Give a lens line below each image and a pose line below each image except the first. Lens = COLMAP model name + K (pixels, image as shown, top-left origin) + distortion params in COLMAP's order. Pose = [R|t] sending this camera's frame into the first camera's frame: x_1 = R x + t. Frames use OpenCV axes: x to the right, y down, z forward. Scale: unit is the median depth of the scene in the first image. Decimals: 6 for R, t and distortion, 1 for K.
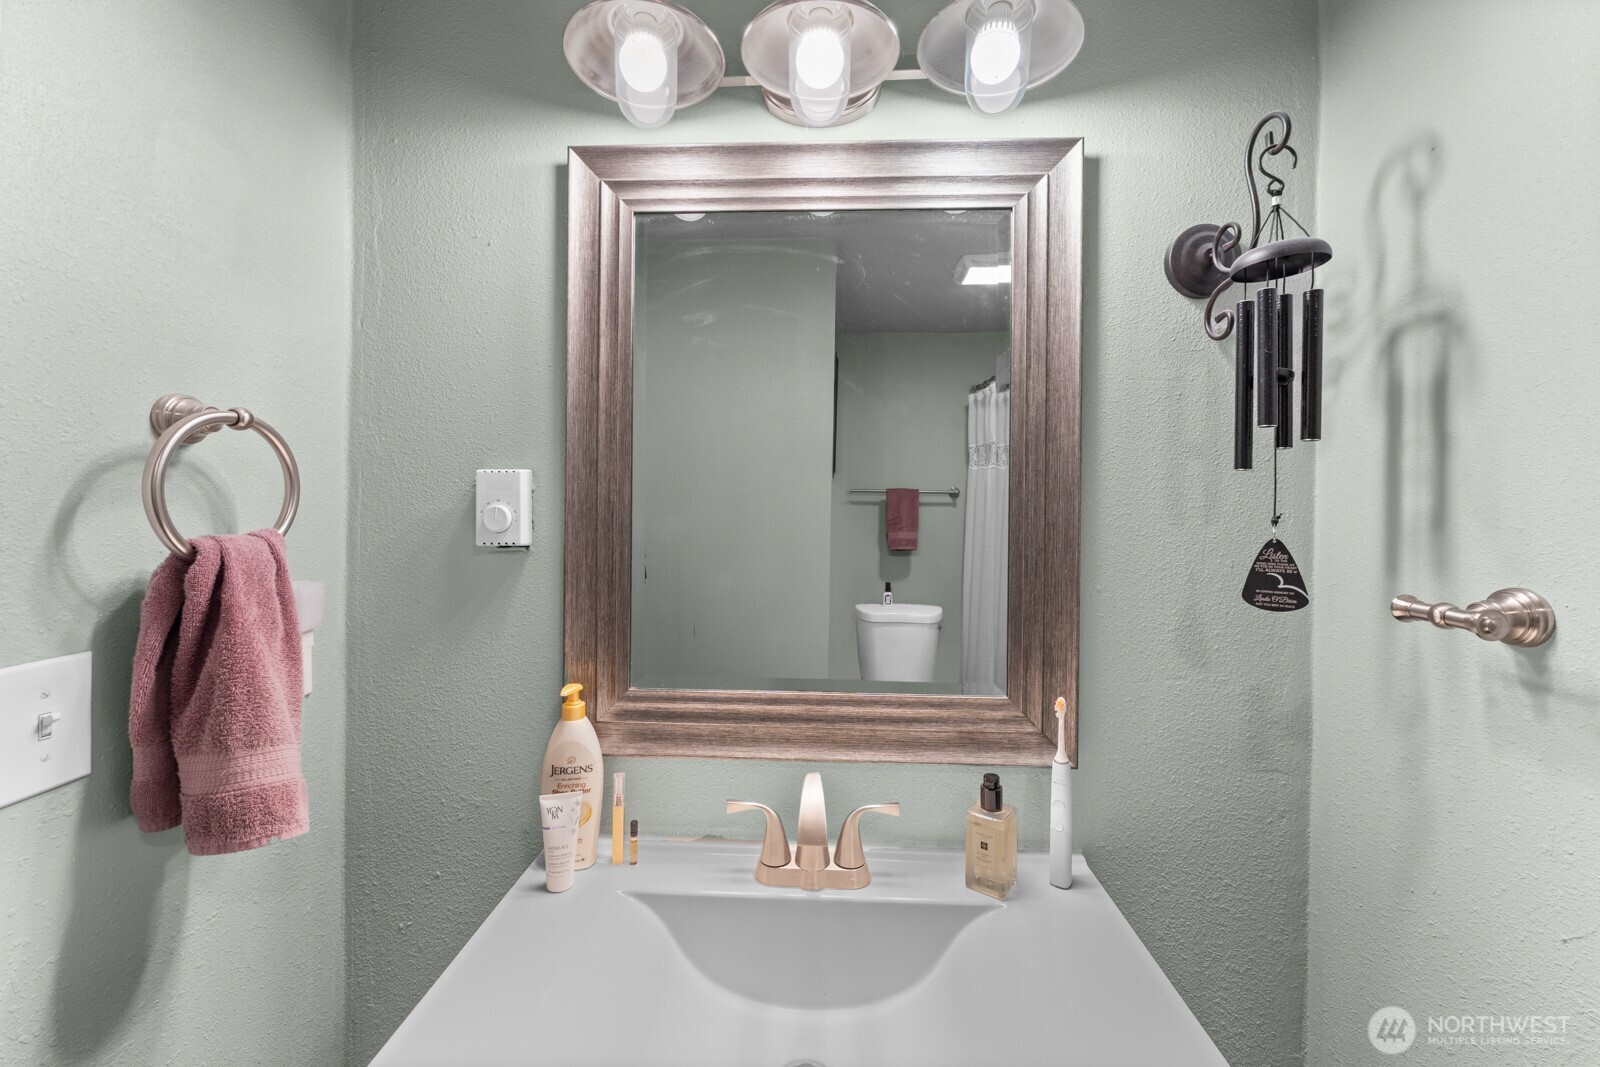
lens RADIAL K [[639.6, 0, 796.8], [0, 639.6, 508.5], [0, 0, 1]] dist [-0.001986, -0.000150]
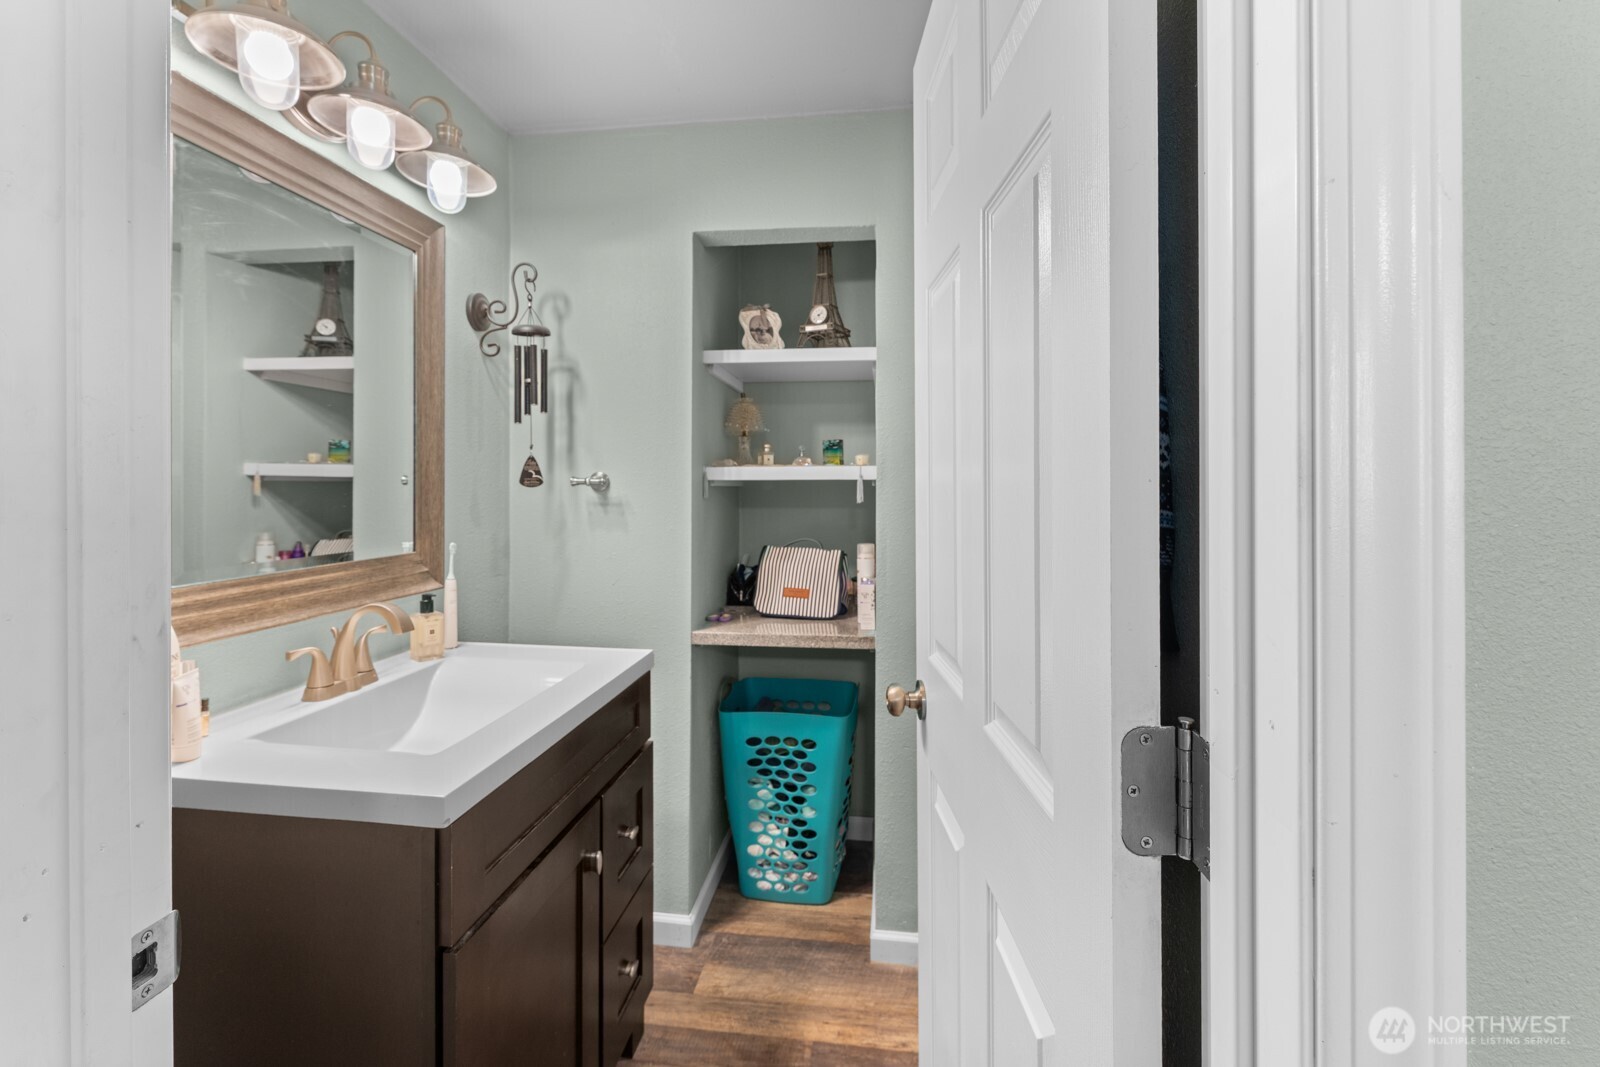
lens RADIAL K [[691.8, 0, 801.0], [0, 691.8, 481.5], [0, 0, 1]] dist [0.000435, 0.000050]
pose [[0.085221, -0.005242, 0.996348, -1.594136], [-0.004263, 0.999975, 0.005626, 0.121607], [-0.996353, -0.004727, 0.085197, -0.151661]]
